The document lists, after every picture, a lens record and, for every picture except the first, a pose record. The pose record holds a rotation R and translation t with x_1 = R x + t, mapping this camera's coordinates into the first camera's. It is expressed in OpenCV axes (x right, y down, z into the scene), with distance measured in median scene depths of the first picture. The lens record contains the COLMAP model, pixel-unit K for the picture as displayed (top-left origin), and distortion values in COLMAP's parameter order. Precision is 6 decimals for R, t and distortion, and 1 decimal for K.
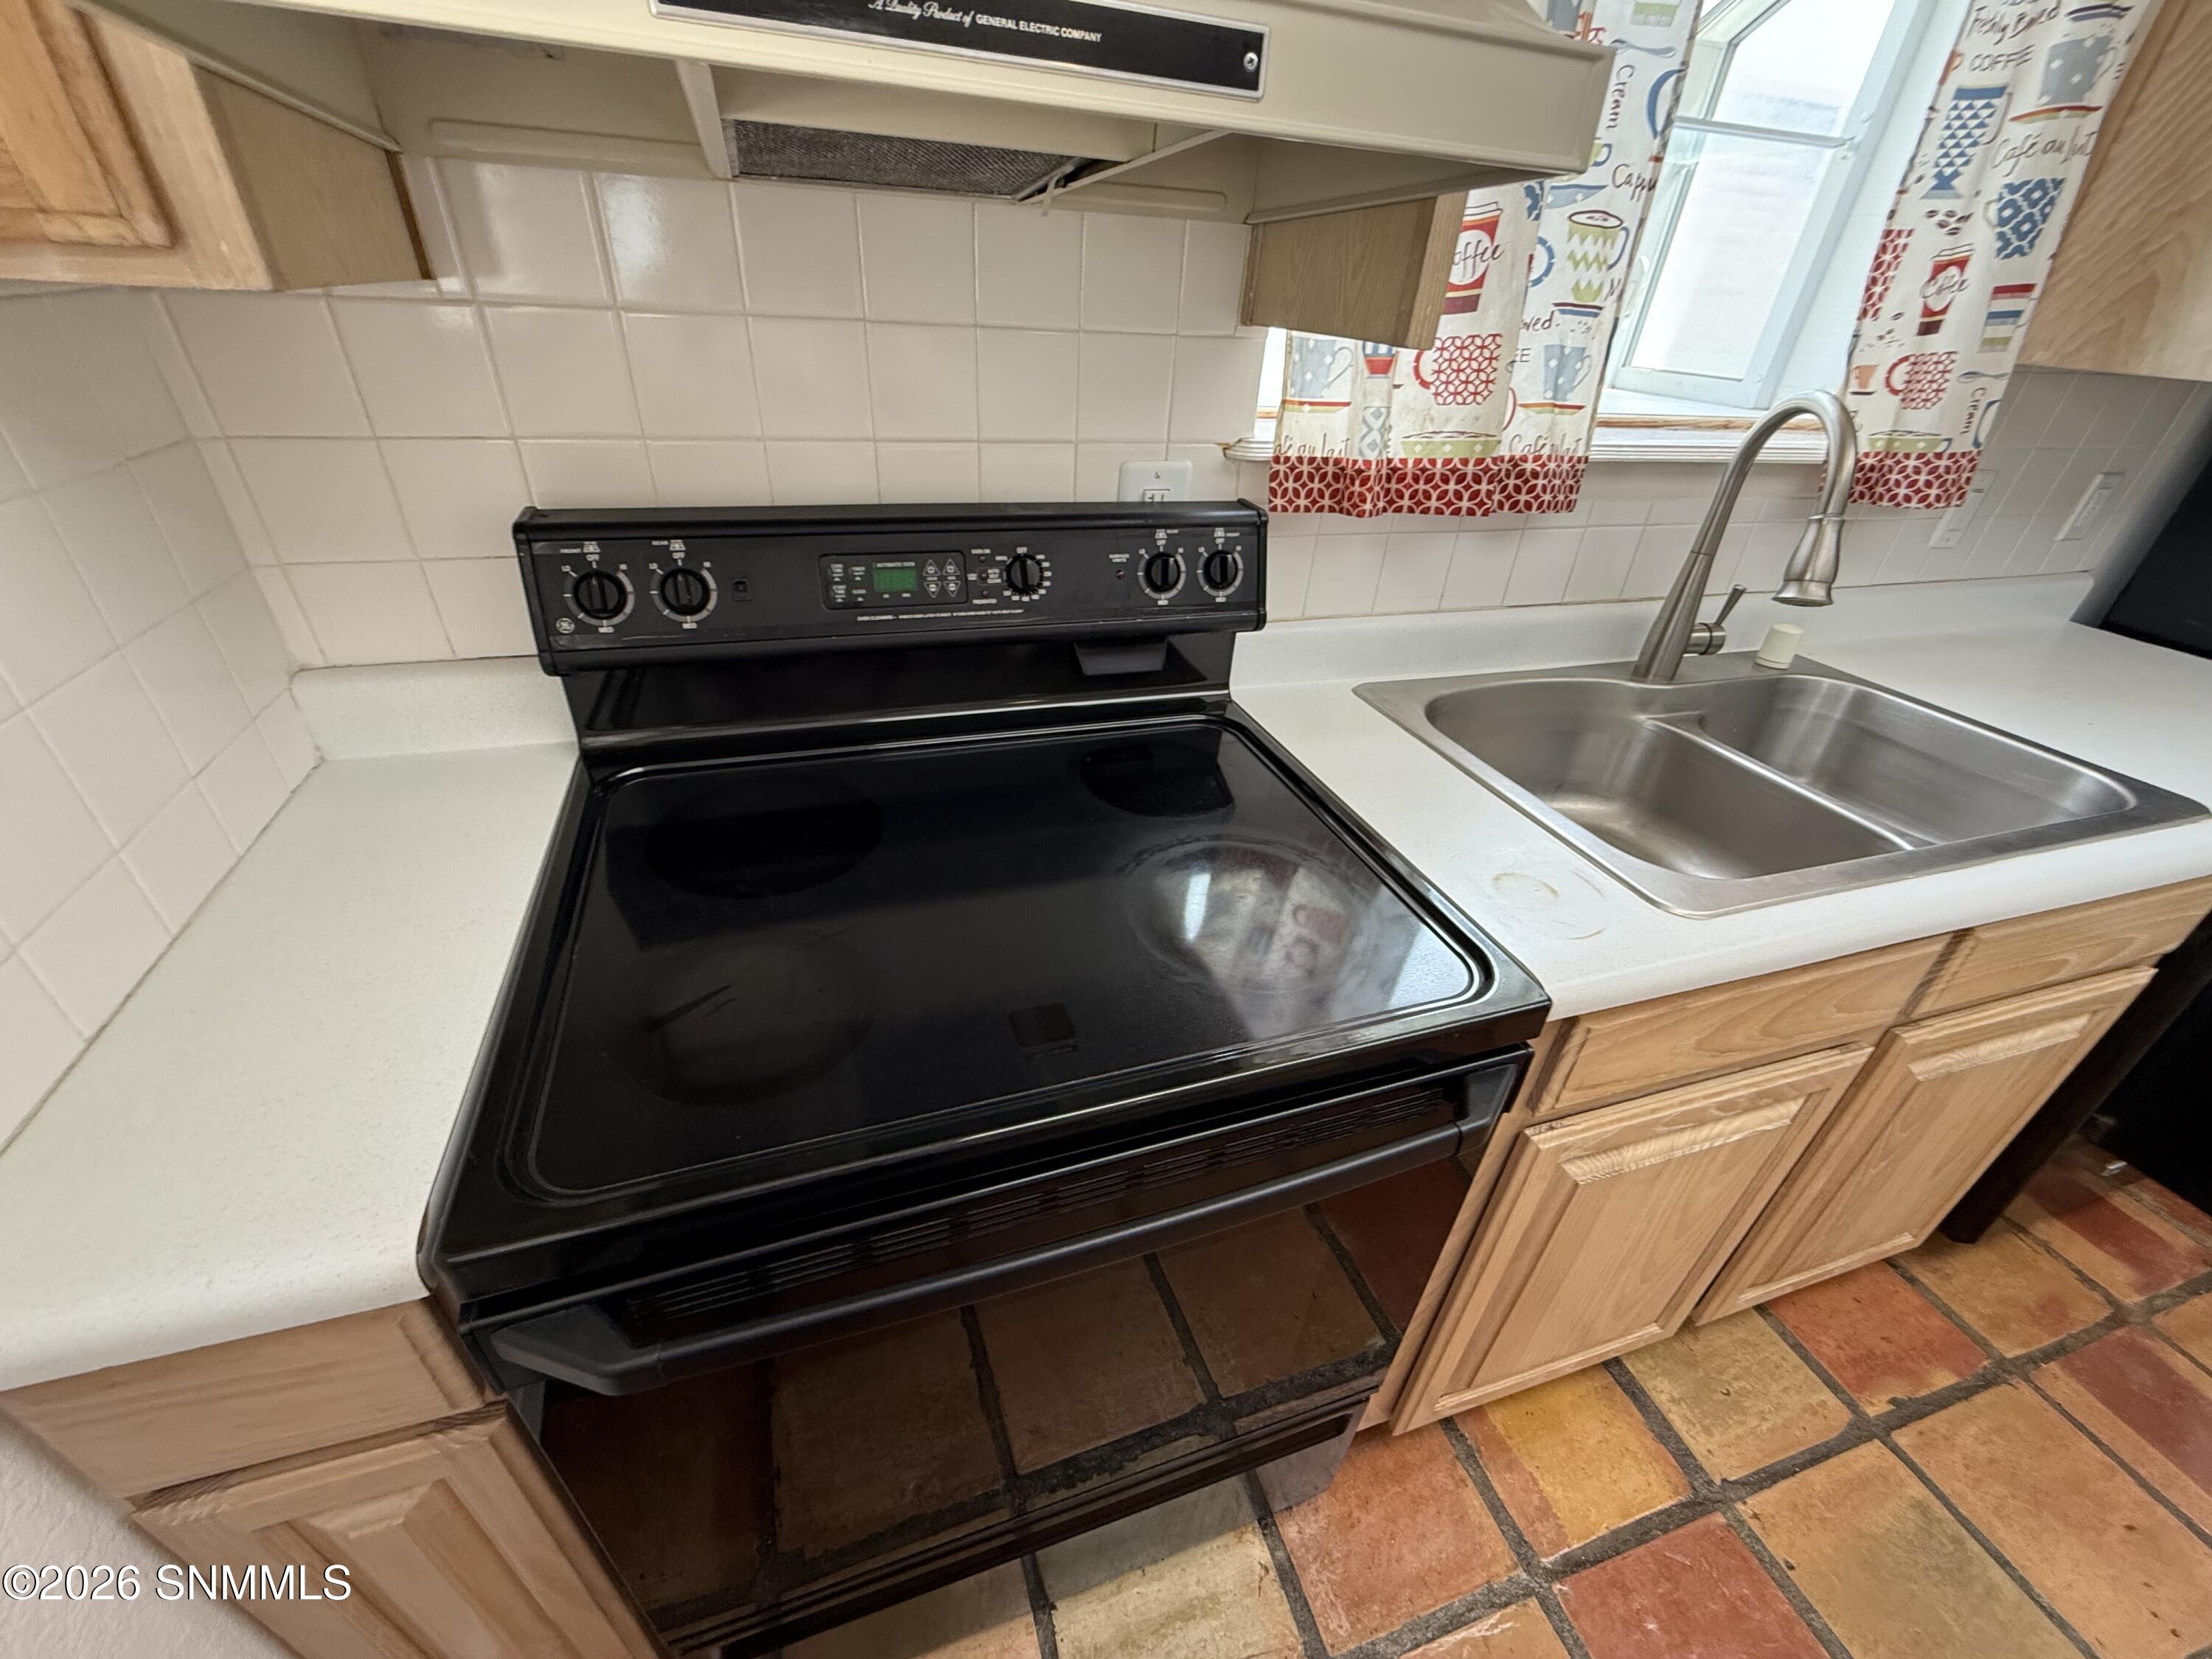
lens RADIAL K [[883.0, 0, 1093.9], [0, 883.0, 830.3], [0, 0, 1]] dist [0.005526, -0.000460]
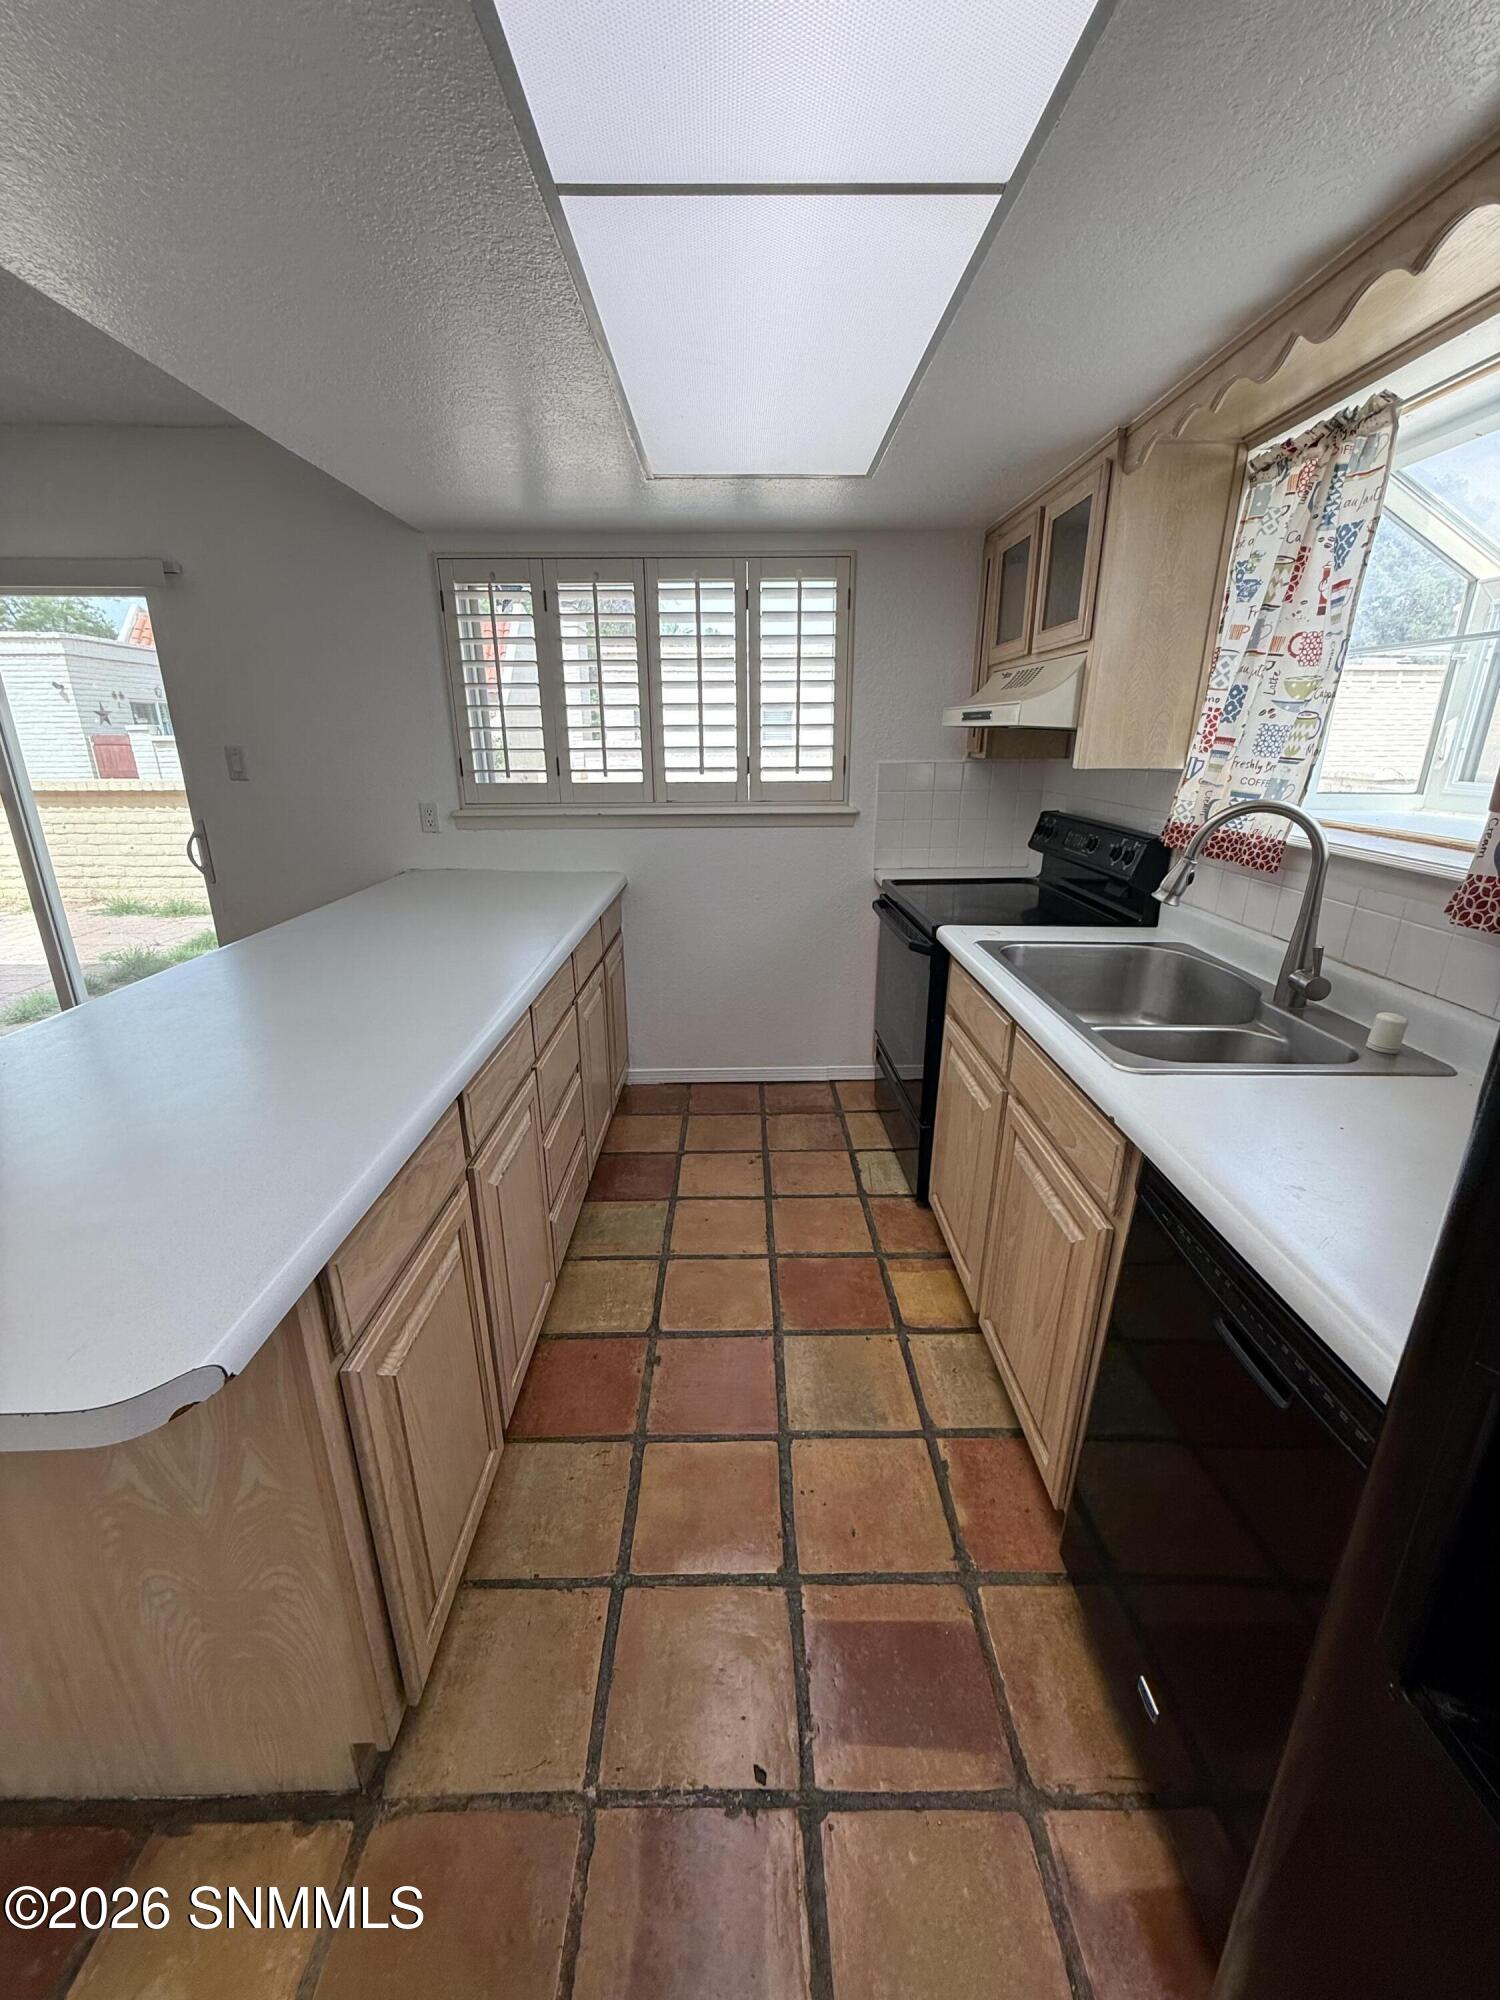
lens RADIAL K [[798.4, 0, 748.7], [0, 798.4, 994.2], [0, 0, 1]] dist [0.005526, -0.000460]
pose [[-0.294481, 0.239404, -0.925185, 2.276560], [-0.523590, 0.769461, 0.365764, -0.231327], [0.799459, 0.592128, -0.101242, 0.535525]]
